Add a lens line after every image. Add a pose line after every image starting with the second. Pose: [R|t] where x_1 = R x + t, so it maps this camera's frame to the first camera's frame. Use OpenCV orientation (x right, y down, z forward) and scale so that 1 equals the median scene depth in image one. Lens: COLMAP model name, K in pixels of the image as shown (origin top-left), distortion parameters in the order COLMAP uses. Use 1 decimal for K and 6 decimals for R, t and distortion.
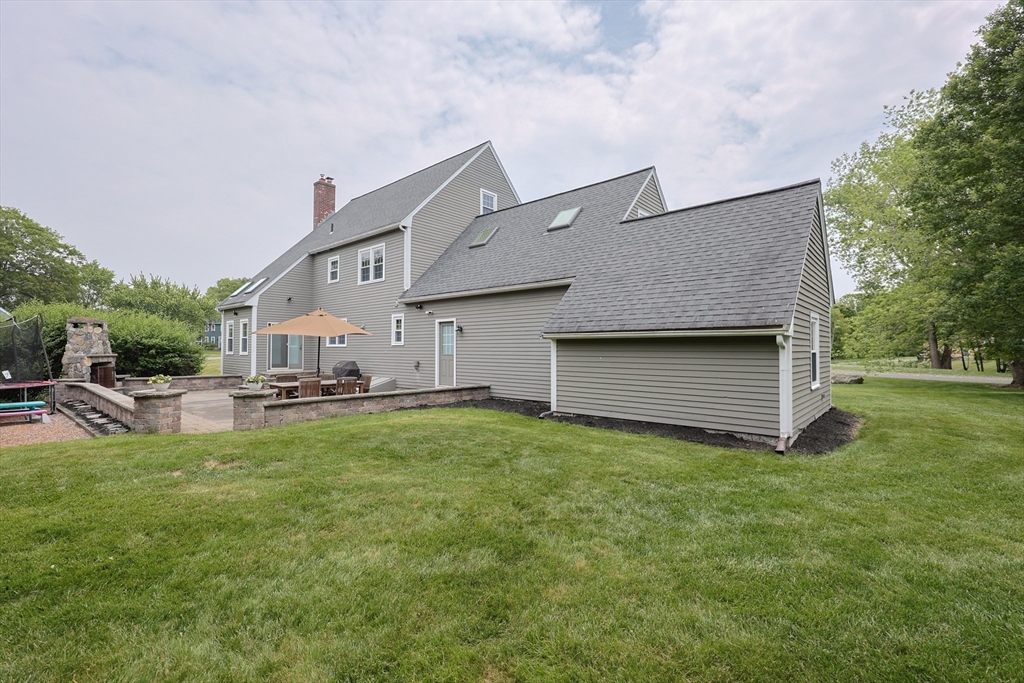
lens RADIAL K [[443.6, 0, 500.3], [0, 443.6, 340.9], [0, 0, 1]] dist [-0.002118, -0.000052]
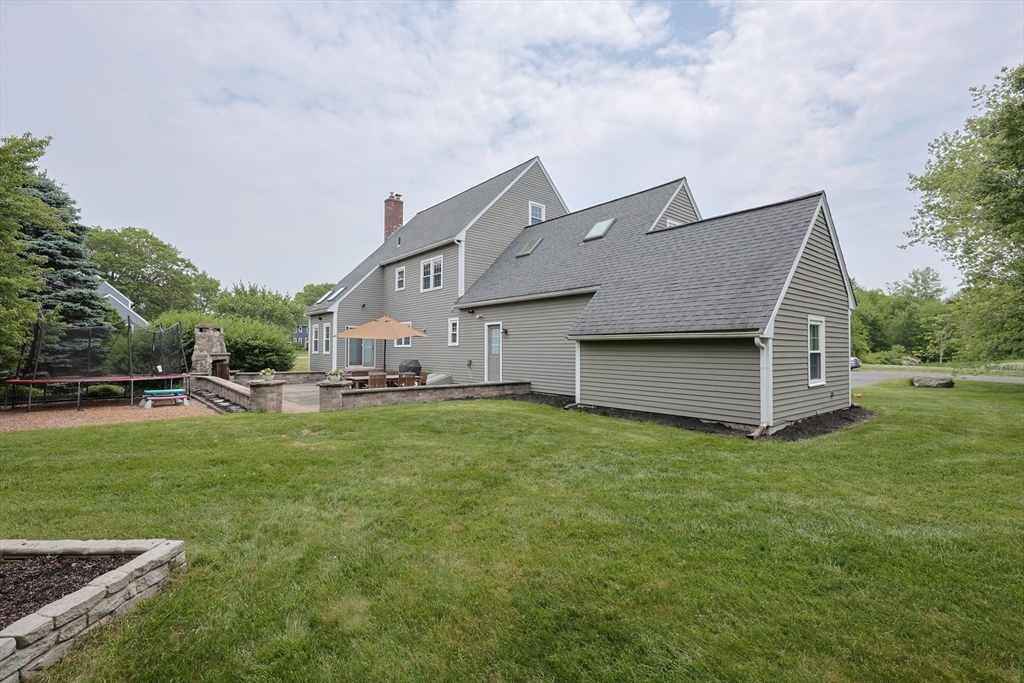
lens RADIAL K [[446.6, 0, 497.6], [0, 446.6, 340.8], [0, 0, 1]] dist [-0.000950, -0.000143]
pose [[0.987504, -0.001977, -0.157578, 0.059493], [0.001850, 0.999998, -0.000953, -0.001466], [0.157580, 0.000650, 0.987506, -0.105031]]
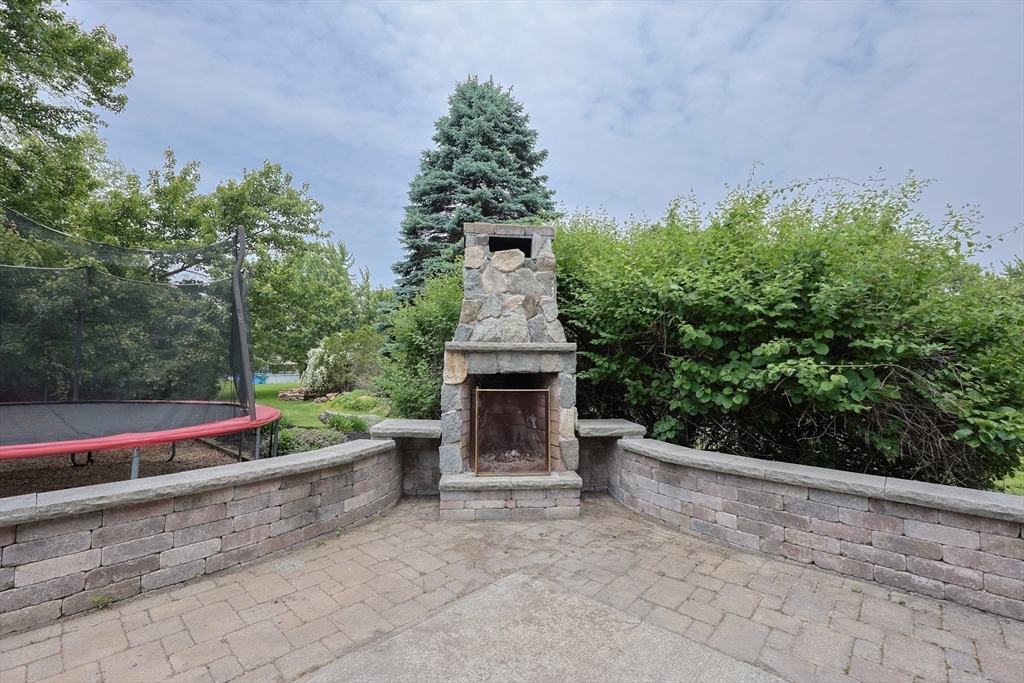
lens RADIAL K [[435.2, 0, 526.3], [0, 435.2, 329.1], [0, 0, 1]] dist [0.000273, 0.000051]
pose [[-0.007901, -0.075681, -0.997101, -0.635543], [0.010914, 0.997066, -0.075765, 0.042545], [0.999909, -0.011481, -0.007052, 1.020541]]
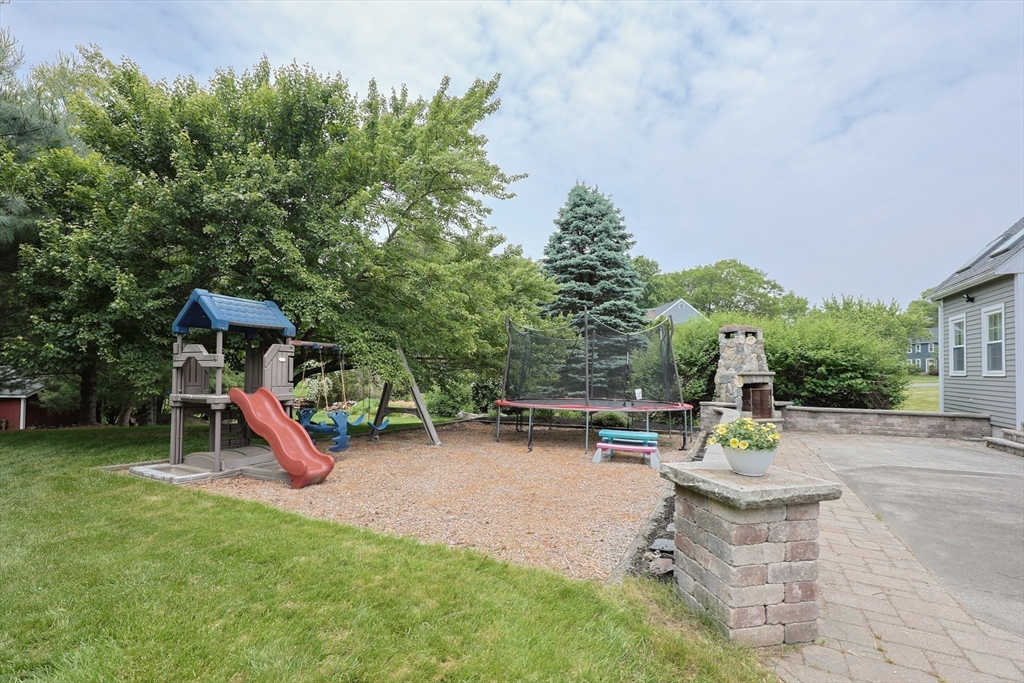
lens RADIAL K [[449.3, 0, 516.2], [0, 449.3, 361.7], [0, 0, 1]] dist [-0.000812, 0.000002]
pose [[0.263230, -0.020791, -0.964509, -0.278050], [0.010166, 0.999772, -0.018777, 0.022851], [0.964679, -0.004862, 0.263382, 0.415060]]
